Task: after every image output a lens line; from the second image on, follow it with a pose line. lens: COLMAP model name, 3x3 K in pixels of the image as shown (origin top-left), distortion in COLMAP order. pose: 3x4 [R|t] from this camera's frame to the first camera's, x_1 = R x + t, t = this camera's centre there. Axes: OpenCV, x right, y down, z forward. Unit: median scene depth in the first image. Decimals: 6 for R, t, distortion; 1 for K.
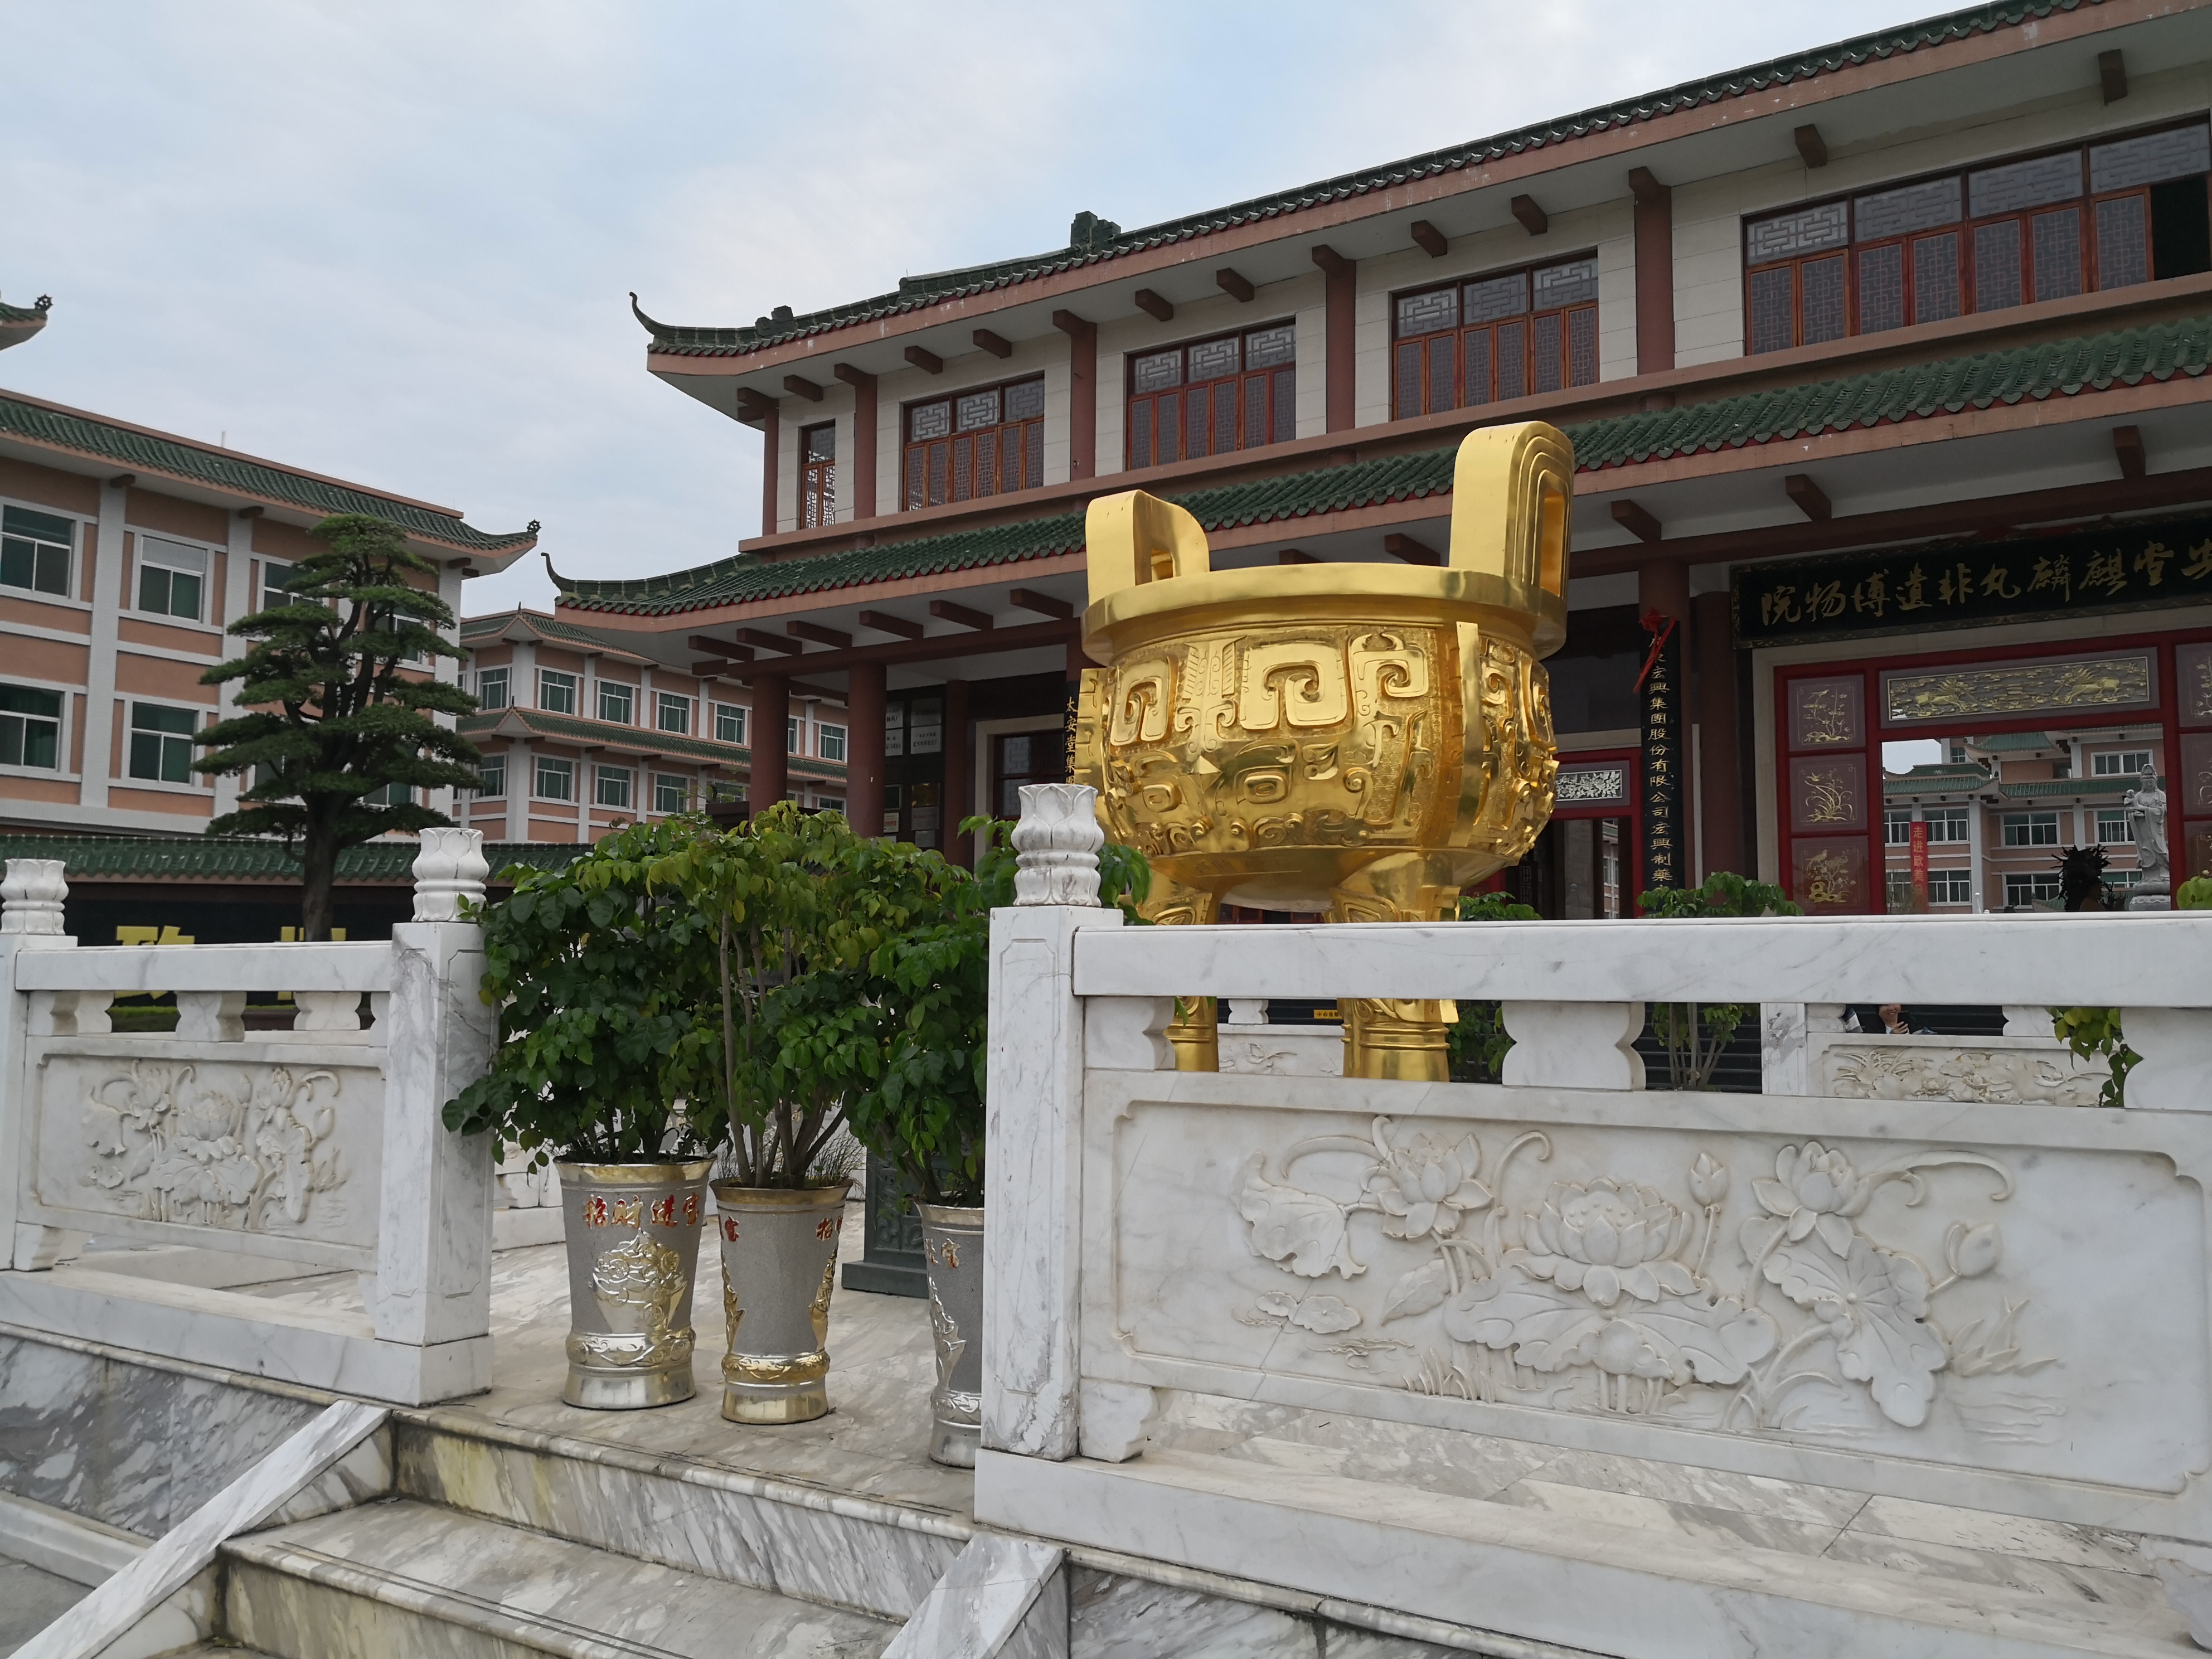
lens RADIAL K [[1754.4, 0, 1125.4], [0, 1754.4, 831.8], [0, 0, 1]] dist [0.022228, -0.046058]
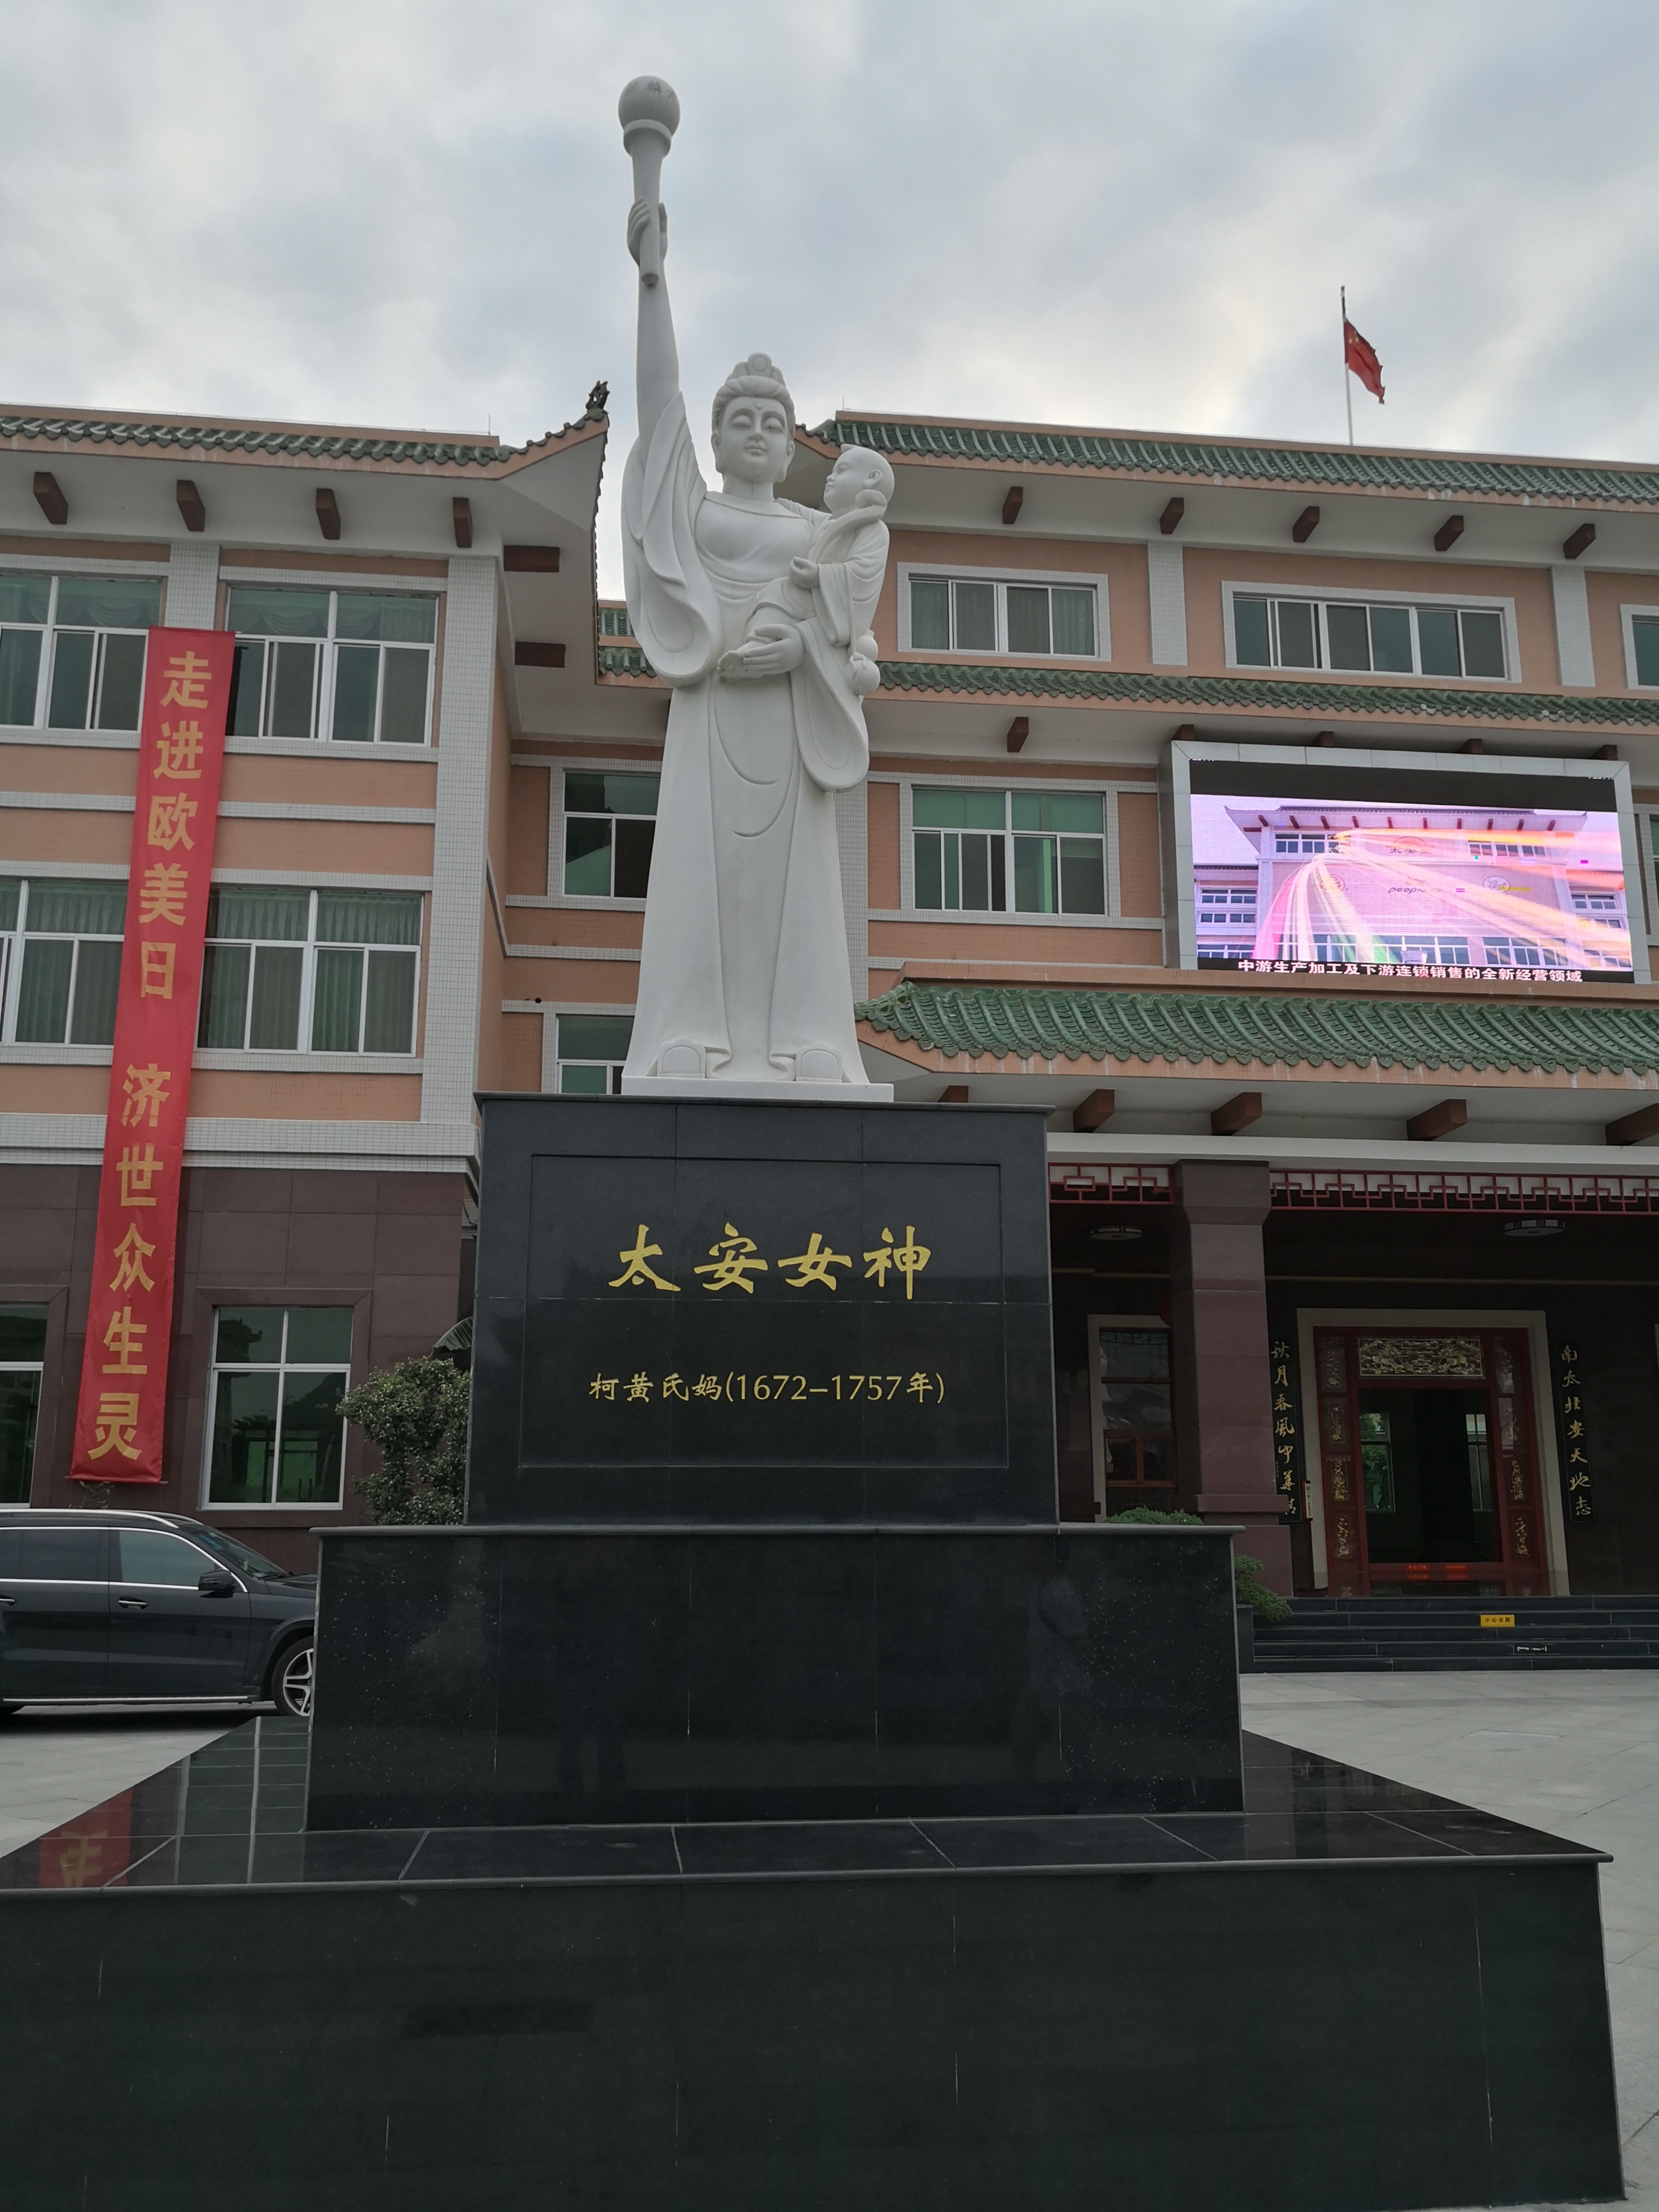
lens RADIAL K [[1851.6, 0, 825.4], [0, 1851.6, 1113.3], [0, 0, 1]] dist [-0.006923, -0.010521]
pose [[0.769700, 0.130833, 0.624856, 0.387746], [-0.046148, 0.987617, -0.149943, 0.072487], [-0.636736, 0.086576, 0.766206, 0.813611]]
